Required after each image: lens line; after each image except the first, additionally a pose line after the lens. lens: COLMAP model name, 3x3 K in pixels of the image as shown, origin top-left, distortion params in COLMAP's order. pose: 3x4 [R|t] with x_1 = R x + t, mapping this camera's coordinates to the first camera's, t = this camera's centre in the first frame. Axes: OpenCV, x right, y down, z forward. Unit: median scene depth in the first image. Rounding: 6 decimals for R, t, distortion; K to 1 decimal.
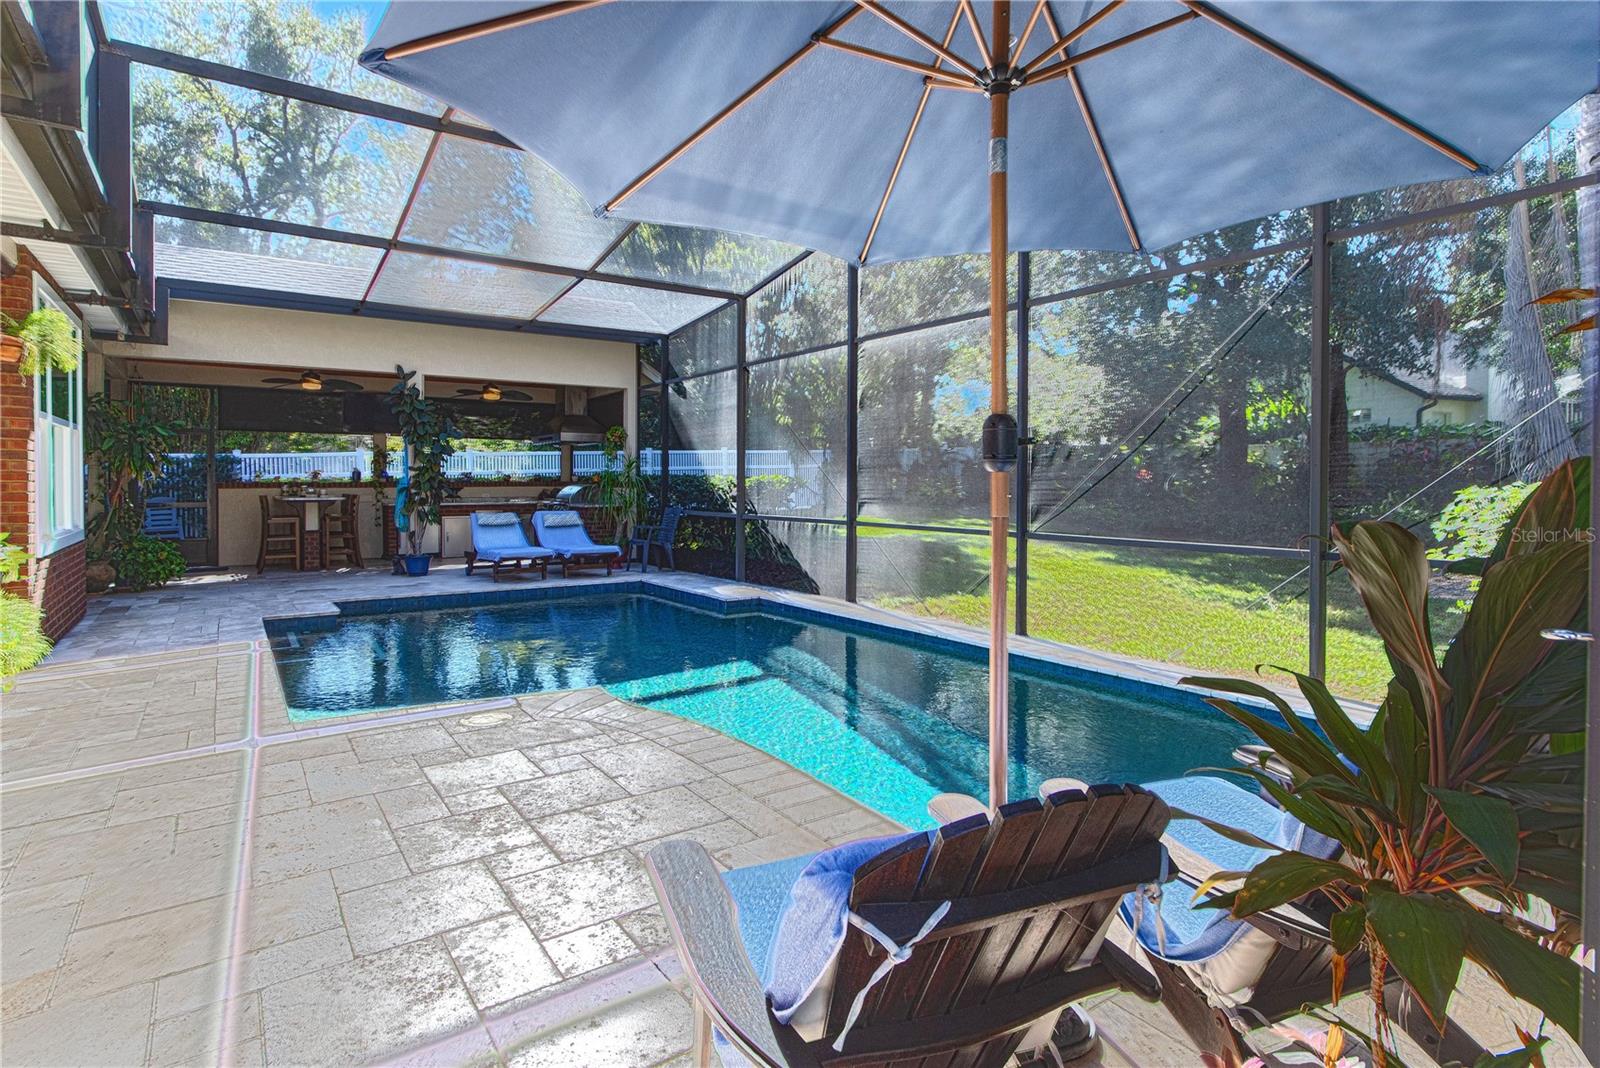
lens RADIAL K [[812.7, 0, 802.9], [0, 812.7, 483.0], [0, 0, 1]] dist [-0.000071, 0.000016]
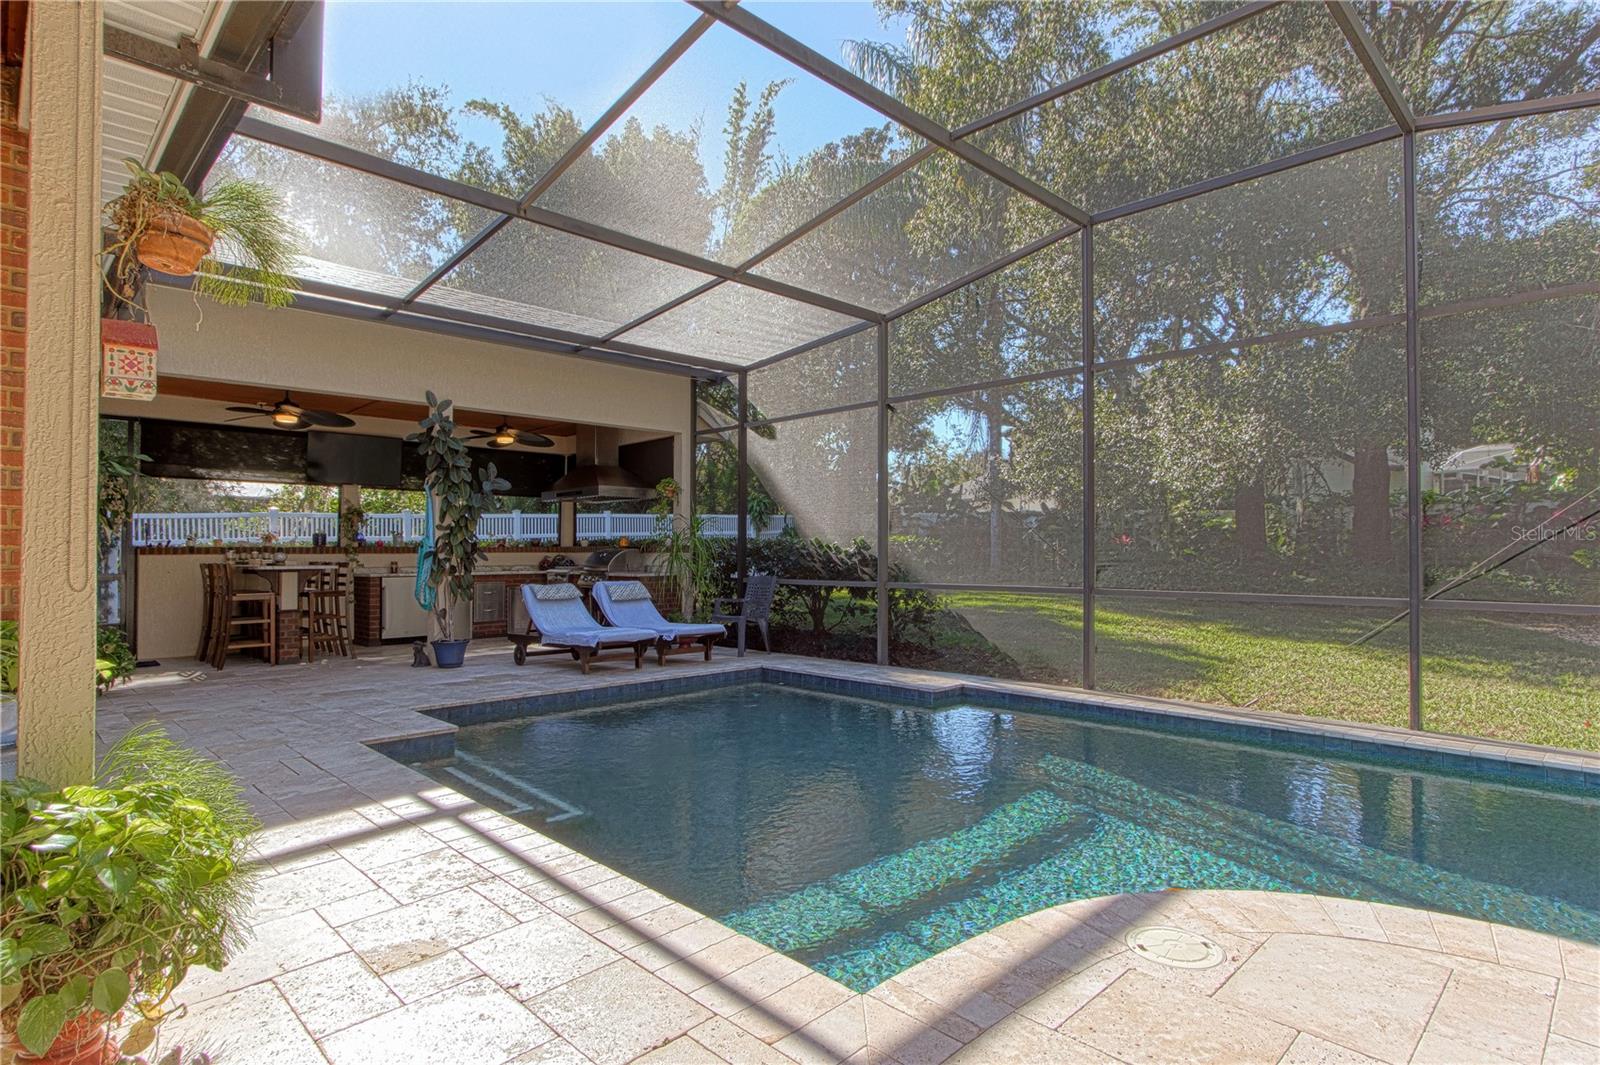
lens RADIAL K [[838.9, 0, 800.0], [0, 838.9, 532.5], [0, 0, 1]] dist [-0.000112, -0.000096]
pose [[0.988814, 0.000440, 0.149156, -0.254177], [0.003375, 0.999674, -0.025325, 0.008268], [-0.149119, 0.025545, 0.988489, 0.159150]]
